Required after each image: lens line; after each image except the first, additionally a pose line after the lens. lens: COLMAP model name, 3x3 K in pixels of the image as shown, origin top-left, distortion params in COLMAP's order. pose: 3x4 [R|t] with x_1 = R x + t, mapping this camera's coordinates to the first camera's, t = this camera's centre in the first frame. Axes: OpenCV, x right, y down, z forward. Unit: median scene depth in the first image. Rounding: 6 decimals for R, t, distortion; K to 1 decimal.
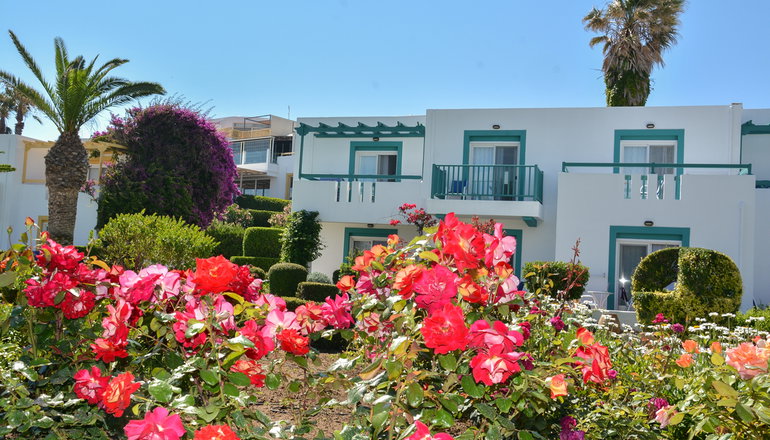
lens RADIAL K [[725.2, 0, 385.0], [0, 725.2, 220.0], [0, 0, 1]] dist [-0.102911, 0.234977]
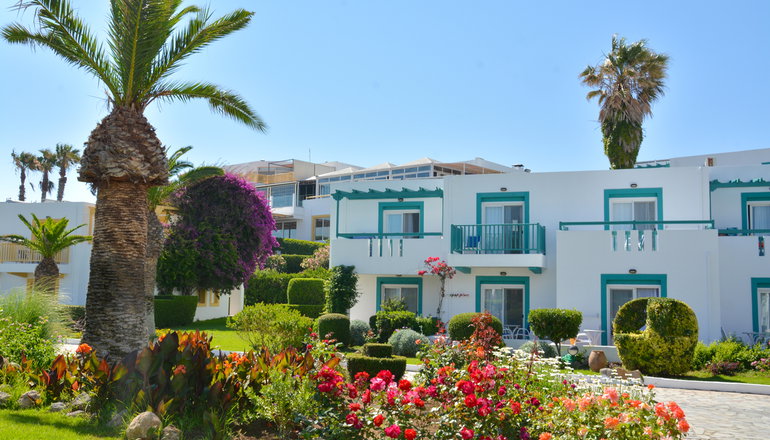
lens RADIAL K [[725.2, 0, 385.0], [0, 725.2, 220.0], [0, 0, 1]] dist [-0.102911, 0.234977]
pose [[0.999041, -0.038202, -0.021391, -0.015039], [0.037407, 0.998637, -0.036406, -0.040809], [0.022752, 0.035571, 0.999108, -0.168958]]
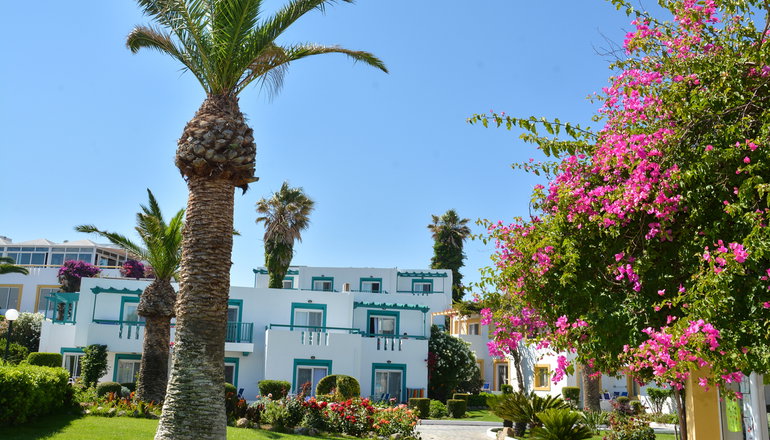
lens RADIAL K [[725.2, 0, 385.0], [0, 725.2, 220.0], [0, 0, 1]] dist [-0.102911, 0.234977]
pose [[0.851365, 0.084351, 0.517747, -0.397654], [-0.020517, 0.991586, -0.127811, -0.092019], [-0.524172, 0.098191, 0.845933, -0.620596]]
